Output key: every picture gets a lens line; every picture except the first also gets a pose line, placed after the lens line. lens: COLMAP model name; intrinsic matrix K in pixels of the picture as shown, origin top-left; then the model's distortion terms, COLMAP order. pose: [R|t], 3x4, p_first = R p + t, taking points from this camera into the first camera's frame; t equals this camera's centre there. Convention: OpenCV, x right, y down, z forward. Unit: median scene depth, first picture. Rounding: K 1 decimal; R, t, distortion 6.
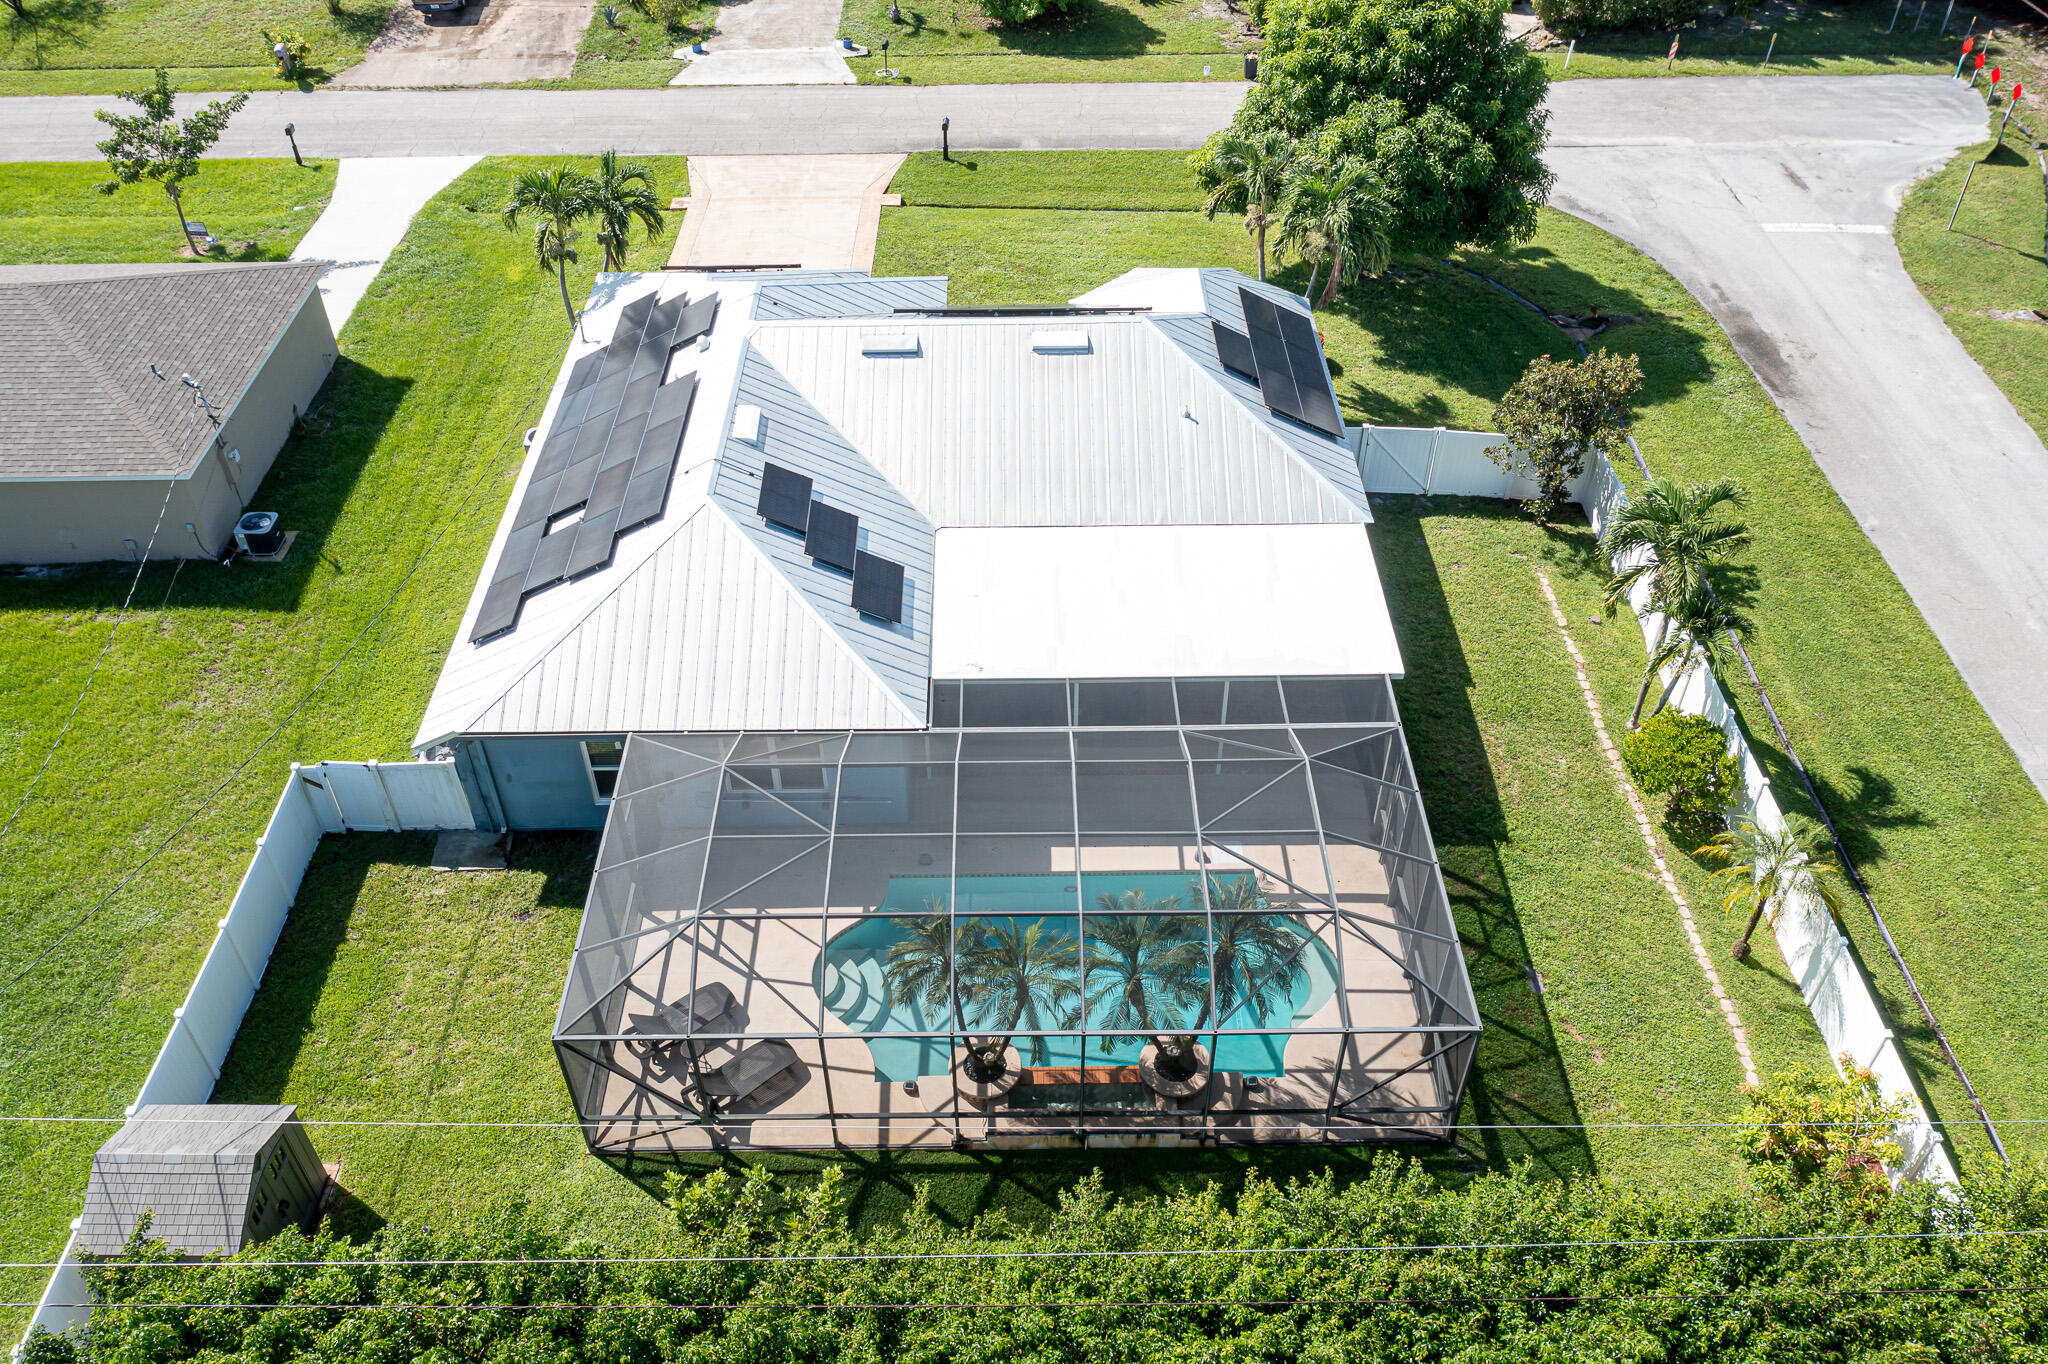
lens RADIAL K [[1612.4, 0, 1018.1], [0, 1612.4, 685.8], [0, 0, 1]] dist [-0.005626, 0.003847]
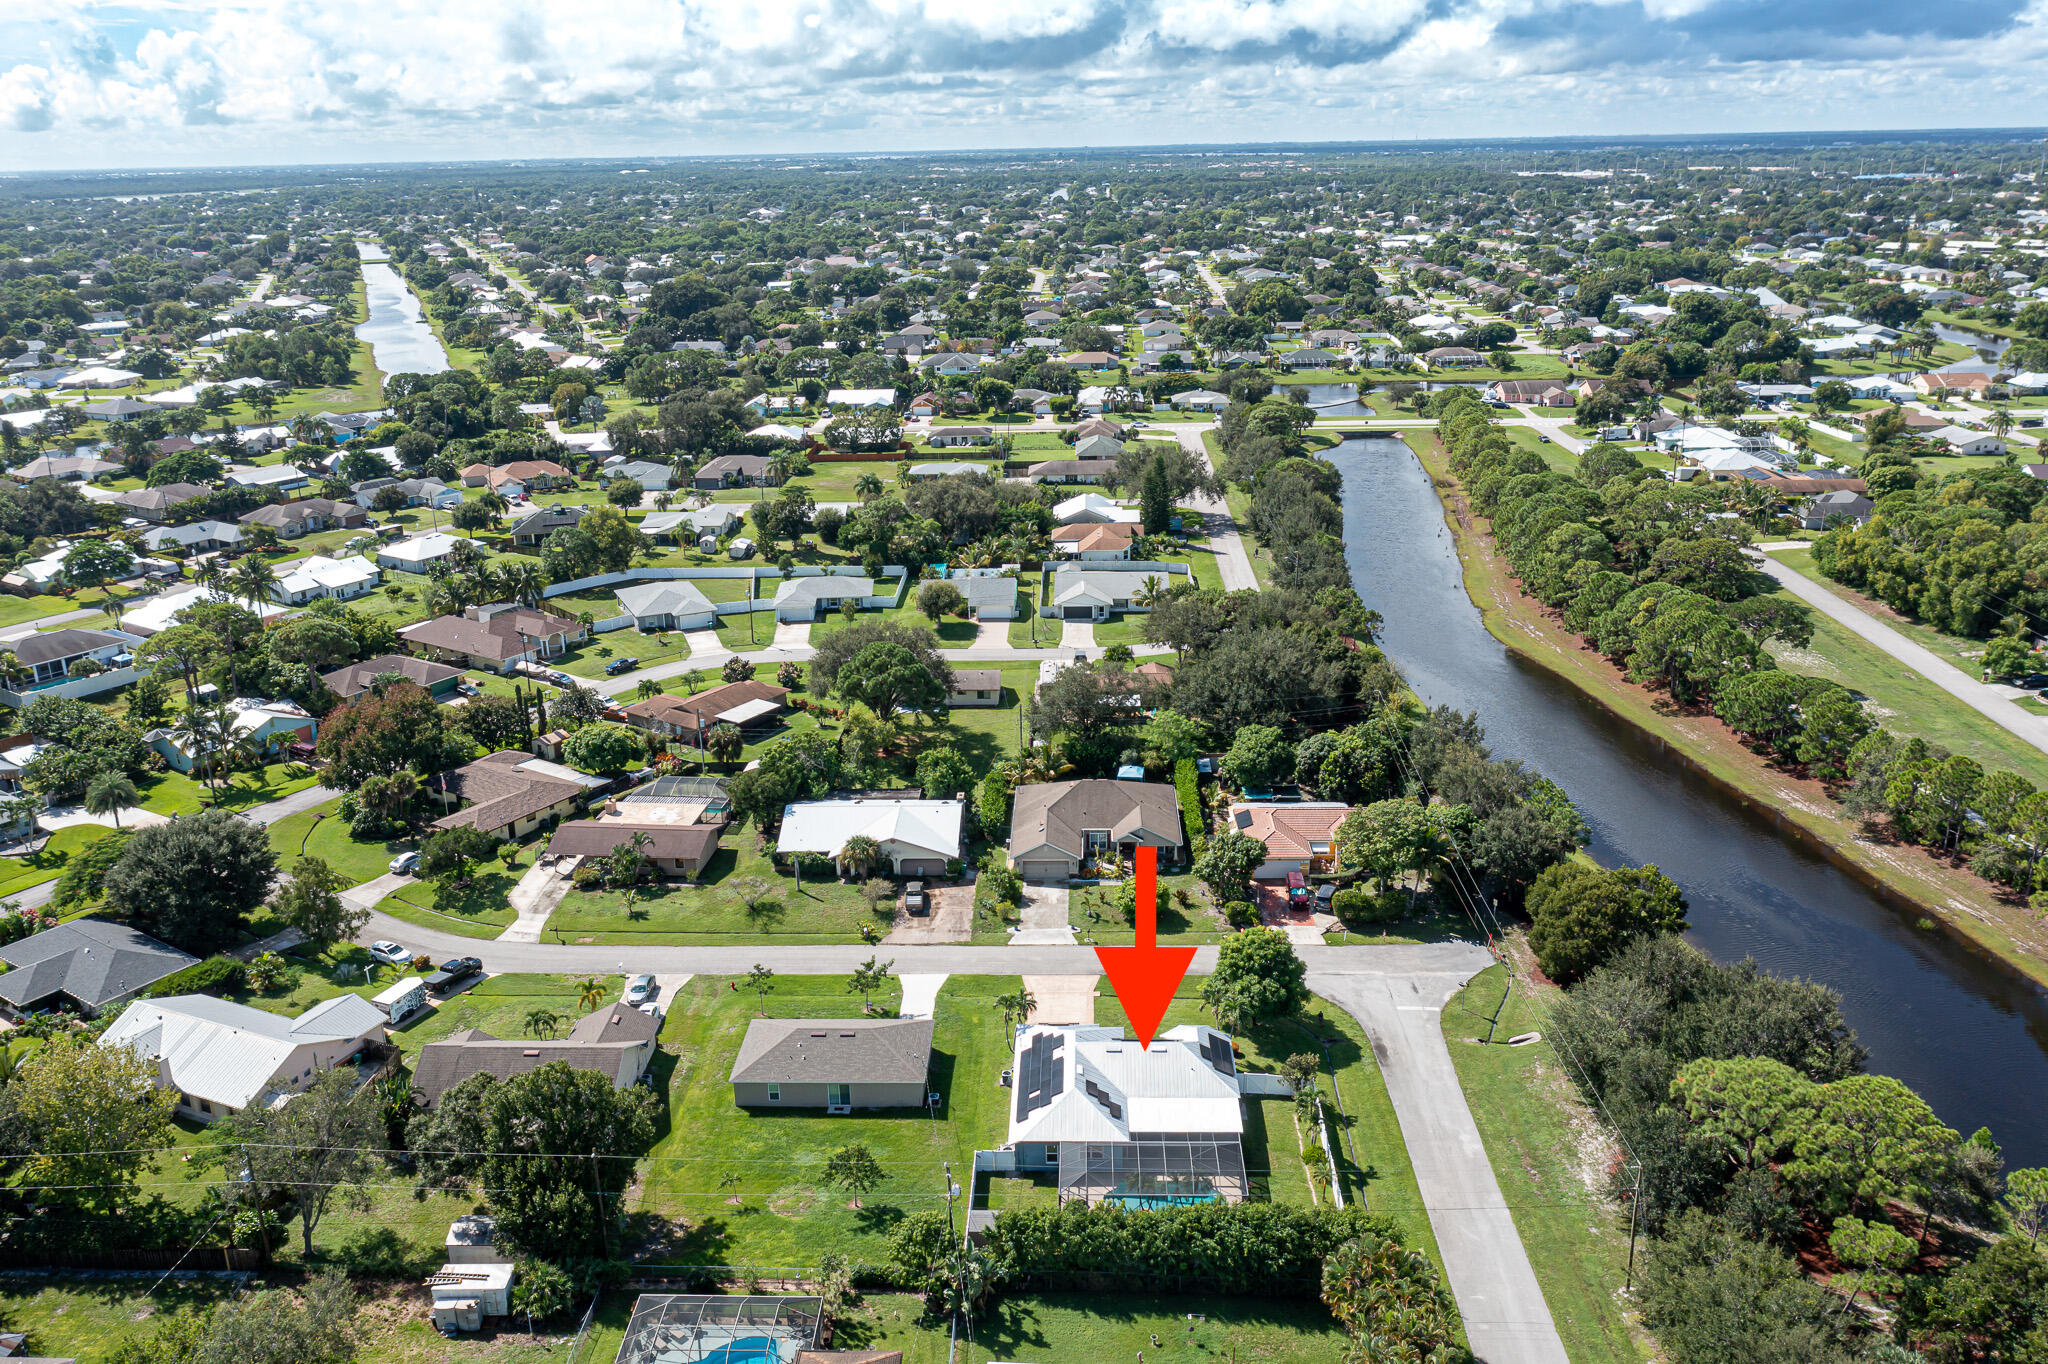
lens RADIAL K [[1614.7, 0, 1026.6], [0, 1614.7, 732.4], [0, 0, 1]] dist [-0.003253, 0.000738]
pose [[0.999151, 0.004607, -0.040929, -0.150985], [-0.019294, 0.930303, -0.366284, 0.560422], [0.036389, 0.366763, 0.929603, -3.218038]]
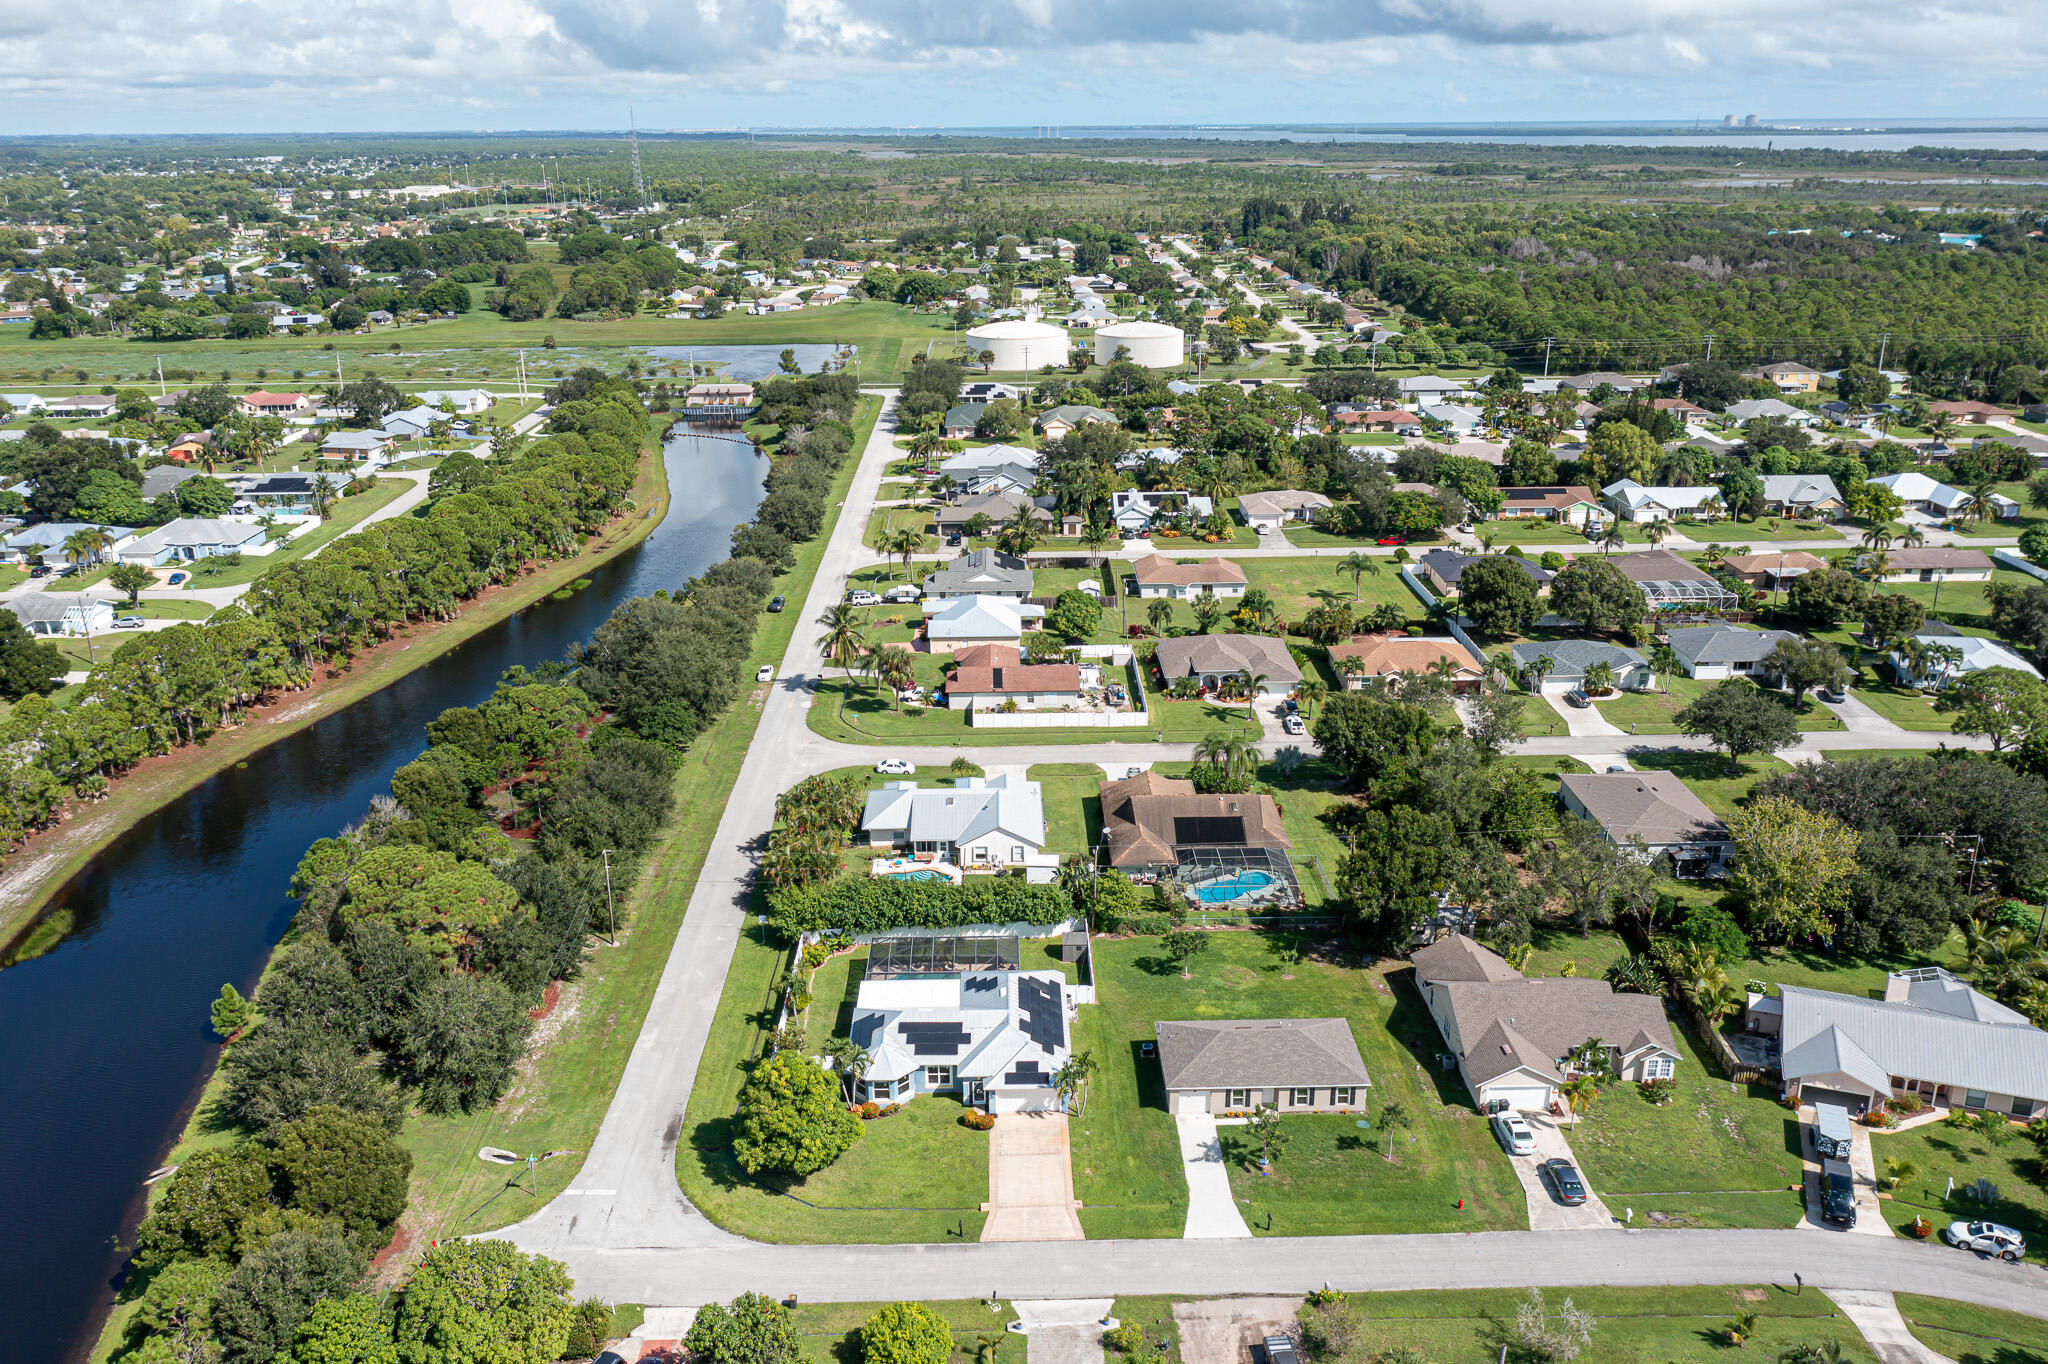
lens RADIAL K [[1612.4, 0, 1018.1], [0, 1612.4, 685.8], [0, 0, 1]] dist [-0.005626, 0.003847]
pose [[-0.999832, 0.018296, 0.000563, -0.240873], [0.009345, 0.483729, 0.875168, -4.530291], [0.015740, 0.875027, -0.483819, 2.508047]]
